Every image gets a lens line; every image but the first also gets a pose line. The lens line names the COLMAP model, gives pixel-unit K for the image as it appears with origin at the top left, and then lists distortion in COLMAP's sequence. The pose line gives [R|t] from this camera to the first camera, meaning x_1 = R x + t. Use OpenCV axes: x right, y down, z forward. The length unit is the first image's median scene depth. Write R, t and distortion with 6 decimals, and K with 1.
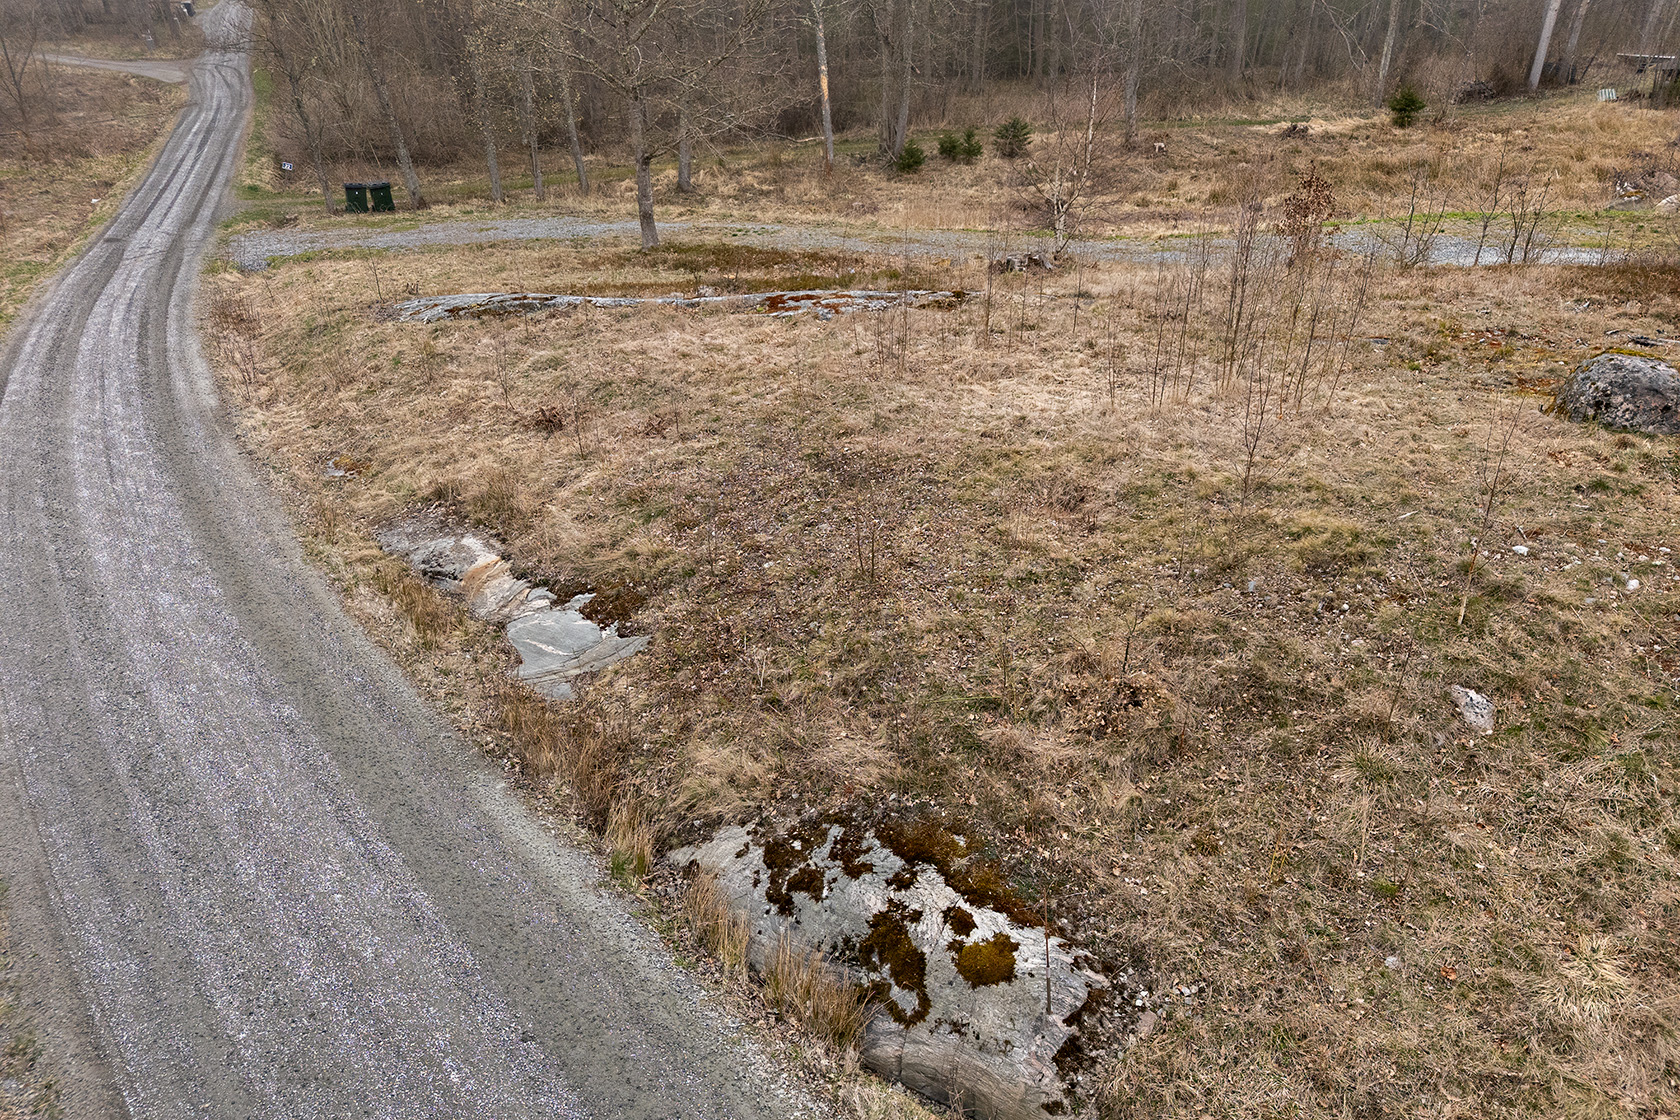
lens RADIAL K [[1216.5, 0, 871.2], [0, 1216.5, 615.8], [0, 0, 1]] dist [0.107279, -0.120140]
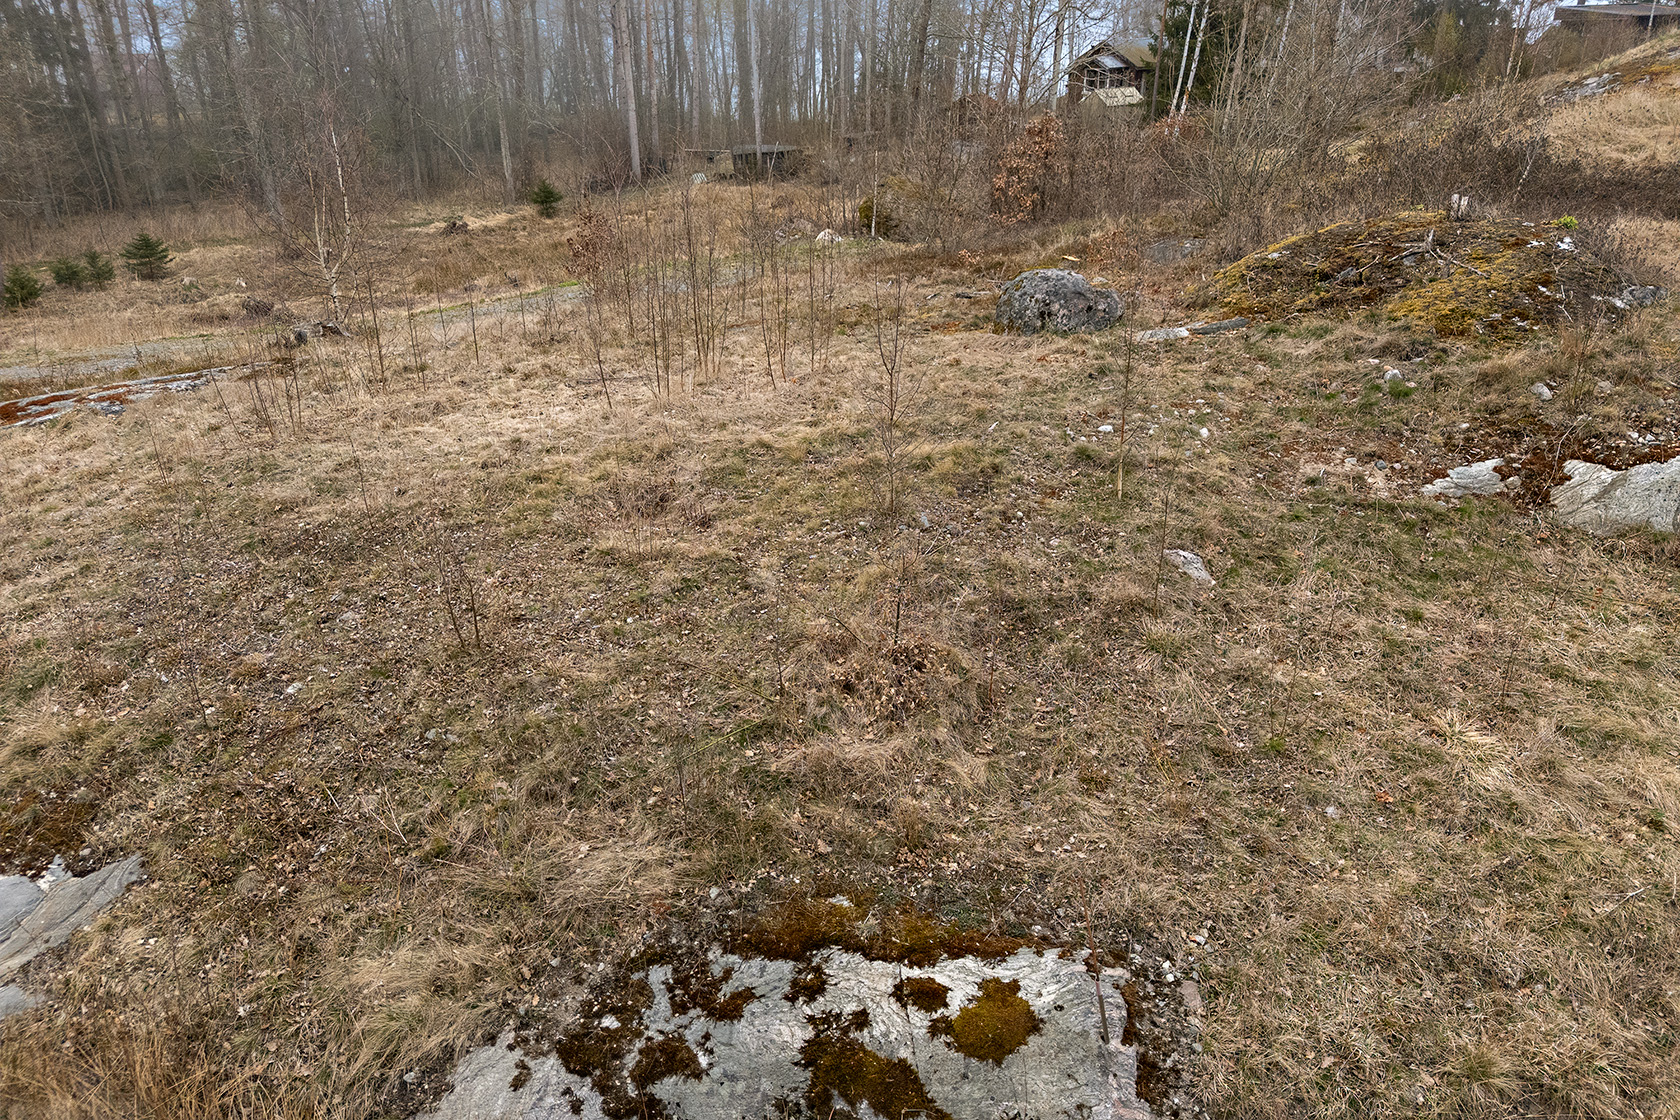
lens RADIAL K [[1216.5, 0, 871.2], [0, 1216.5, 615.8], [0, 0, 1]] dist [0.107279, -0.120140]
pose [[0.784456, -0.276891, 0.554942, -0.255660], [0.325433, 0.945492, 0.011732, 0.019508], [-0.527942, 0.171393, 0.831806, 0.337554]]
